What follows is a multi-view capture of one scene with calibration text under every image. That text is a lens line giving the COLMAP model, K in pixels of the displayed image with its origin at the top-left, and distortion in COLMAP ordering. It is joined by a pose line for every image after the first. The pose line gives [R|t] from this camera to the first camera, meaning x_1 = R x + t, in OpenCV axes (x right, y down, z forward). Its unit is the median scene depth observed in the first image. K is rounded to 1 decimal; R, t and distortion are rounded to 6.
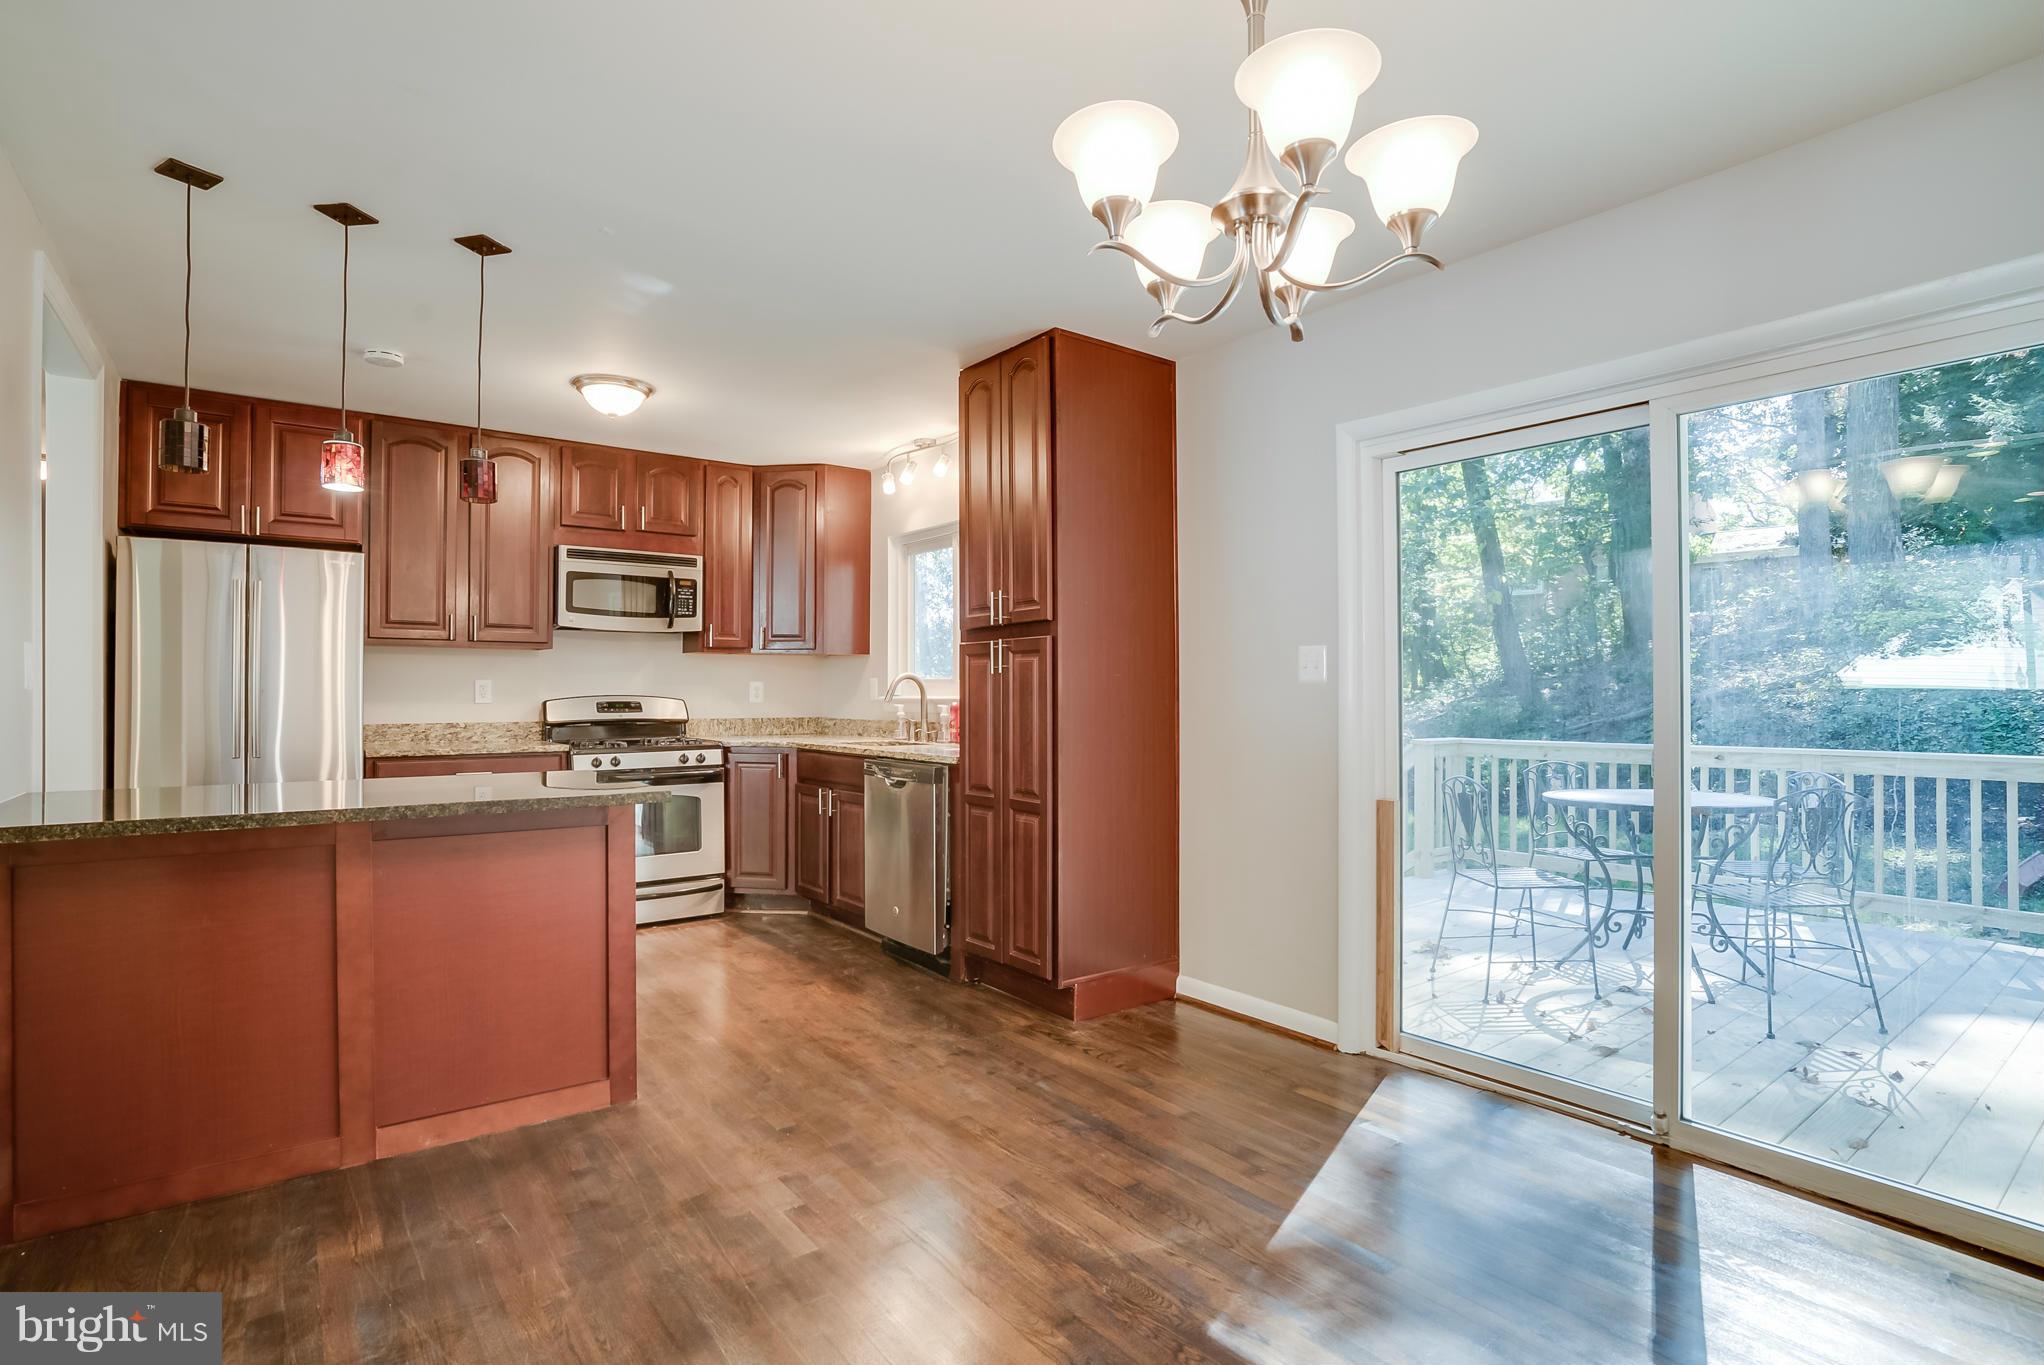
lens RADIAL K [[993.5, 0, 1008.5], [0, 993.5, 694.2], [0, 0, 1]] dist [-0.057108, 0.025344]
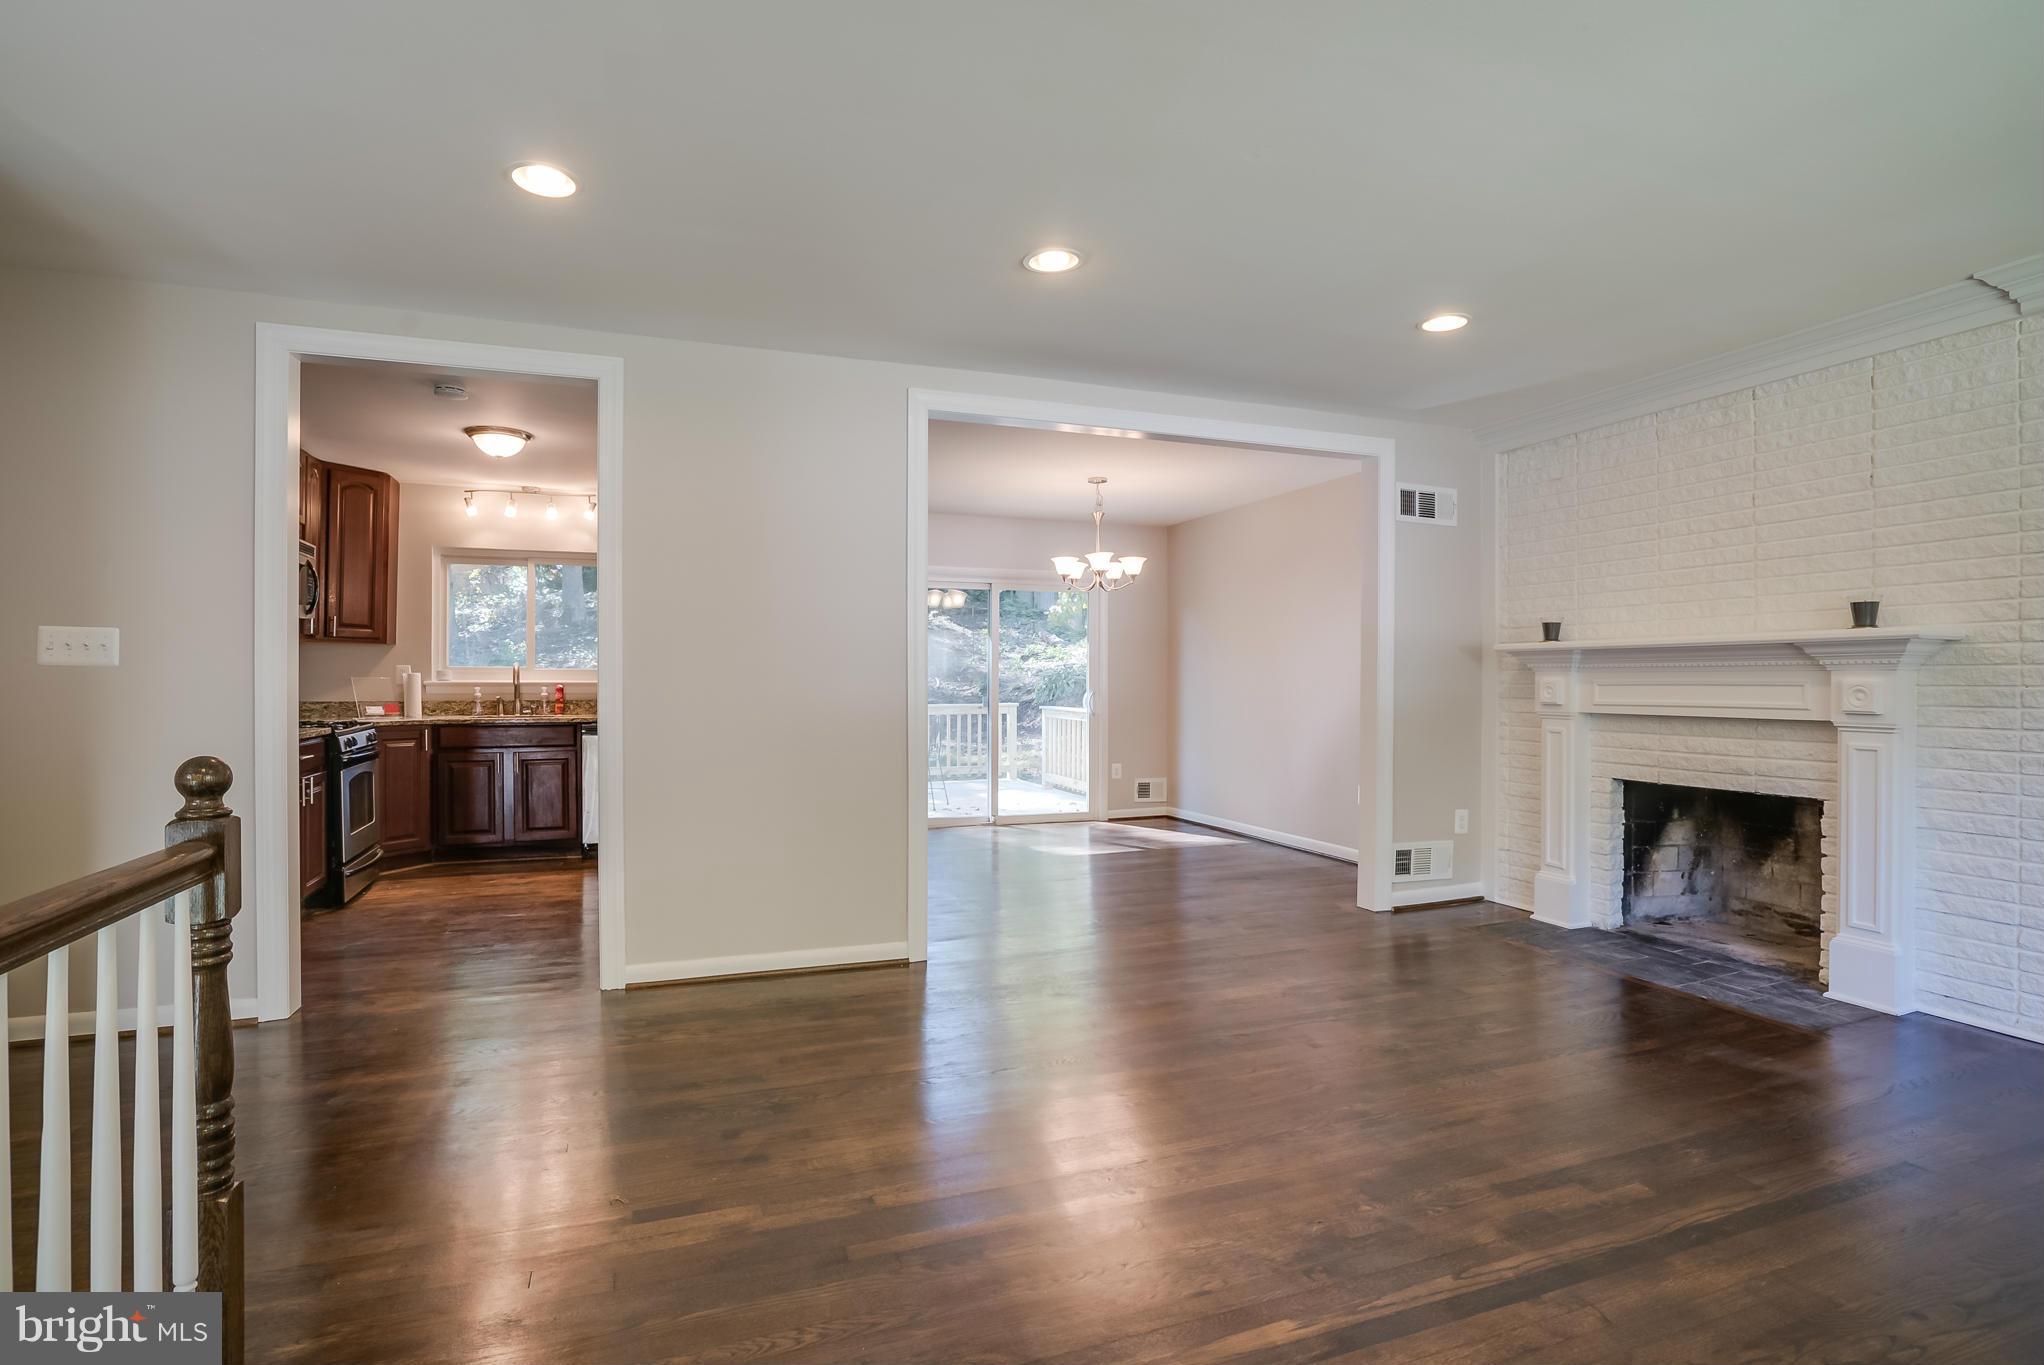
lens RADIAL K [[993.5, 0, 1030.3], [0, 993.5, 666.4], [0, 0, 1]] dist [-0.057108, 0.025344]
pose [[0.270498, 0.009290, 0.962676, -1.186841], [0.002407, 0.999944, -0.010326, -0.001572], [-0.962718, 0.005110, 0.270460, 0.011522]]
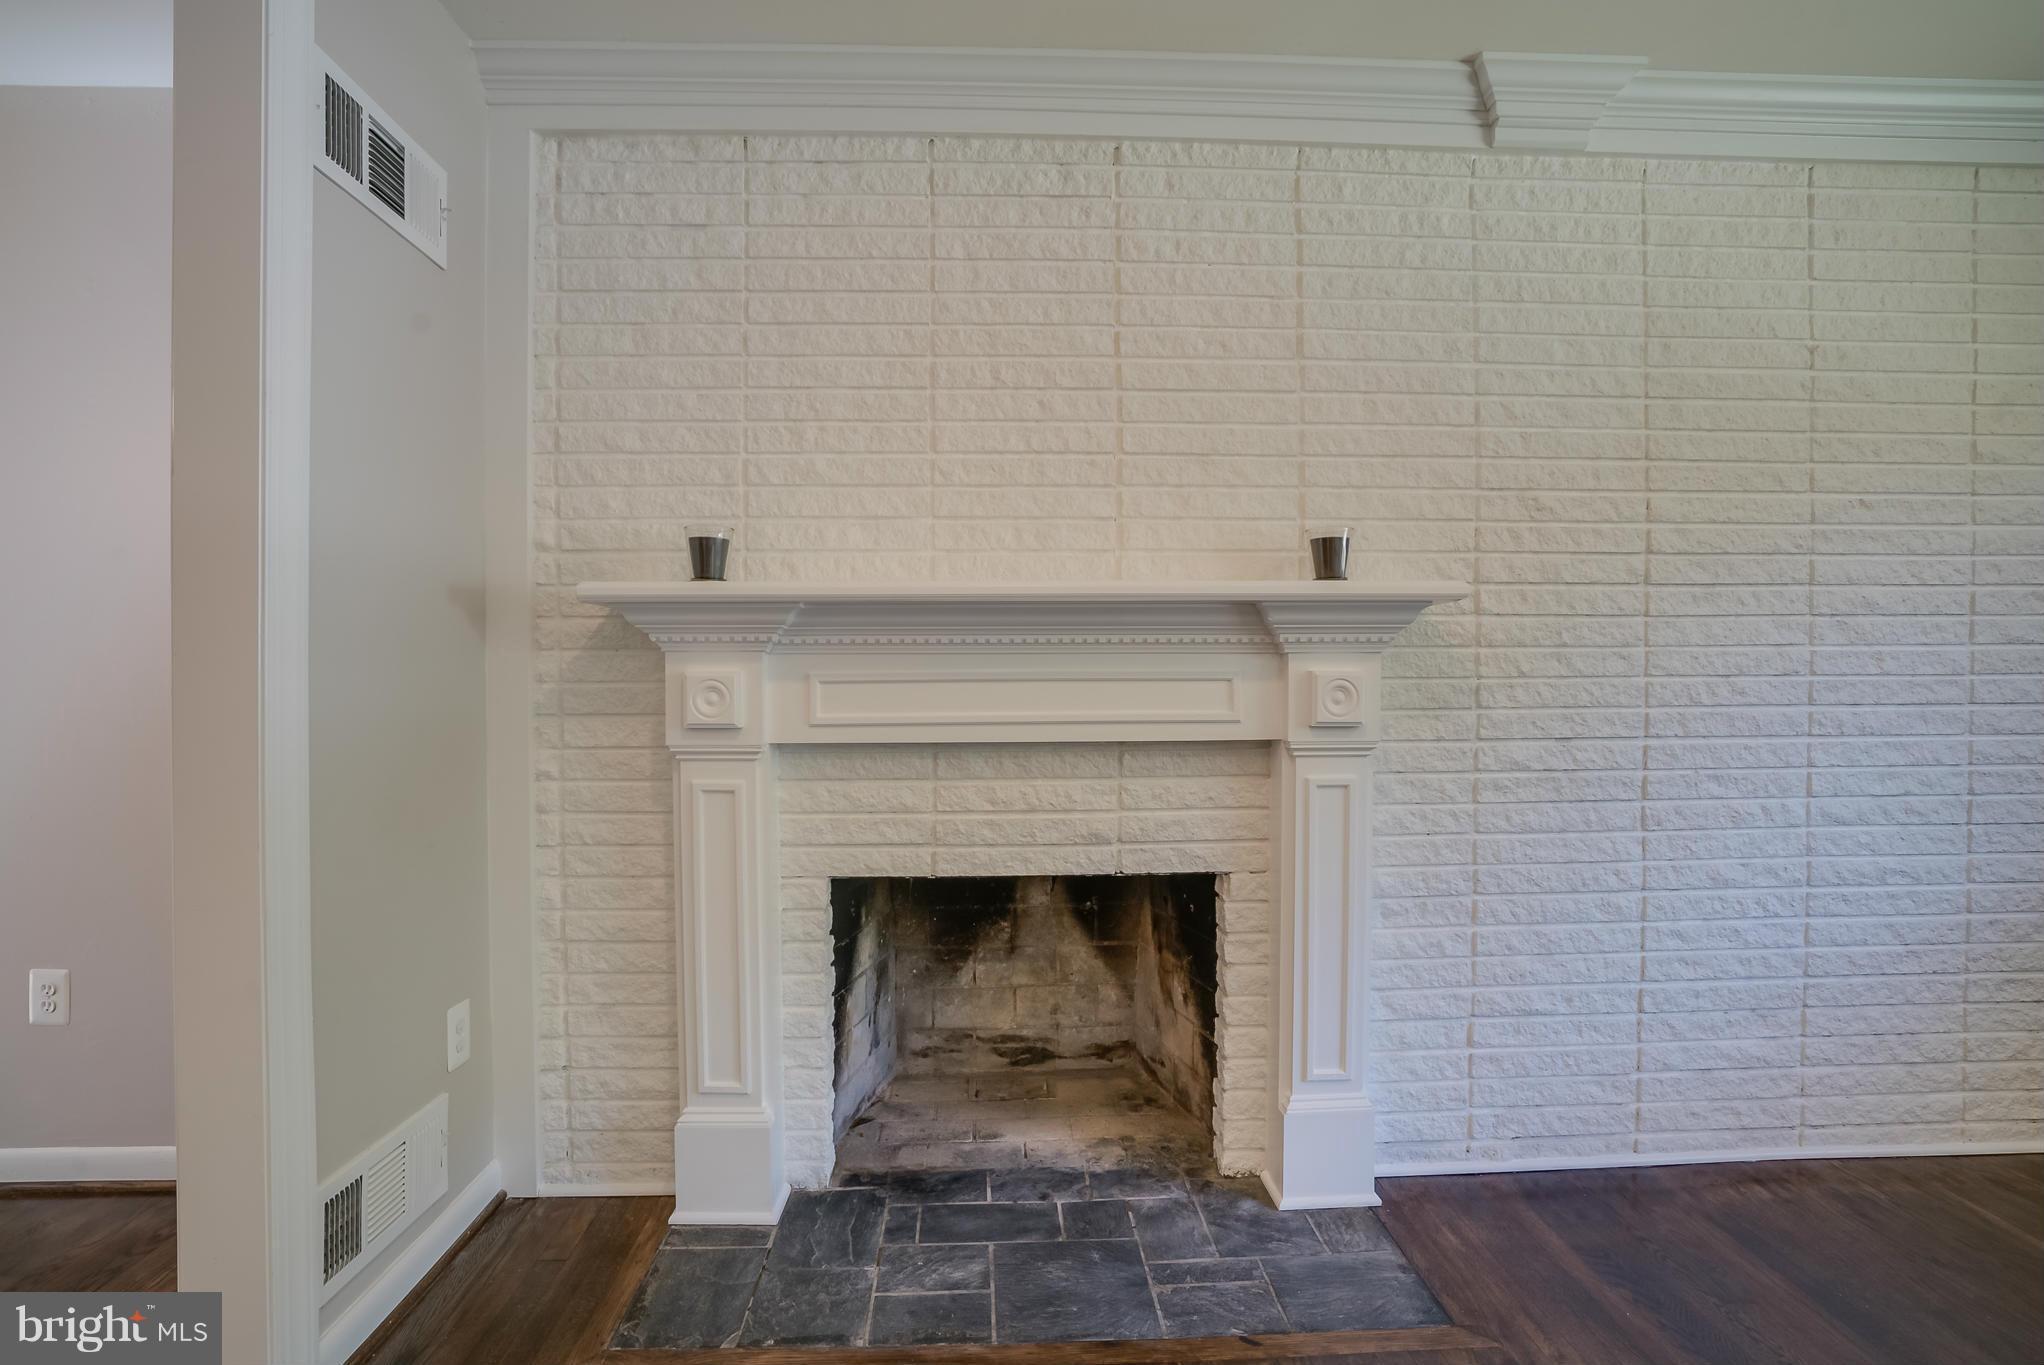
lens RADIAL K [[993.5, 0, 1000.3], [0, 993.5, 696.2], [0, 0, 1]] dist [-0.057108, 0.025344]
pose [[-0.817748, -0.012256, 0.575445, -0.489705], [0.001895, 0.999711, 0.023985, 0.003590], [-0.575573, 0.020704, -0.817488, 0.051263]]
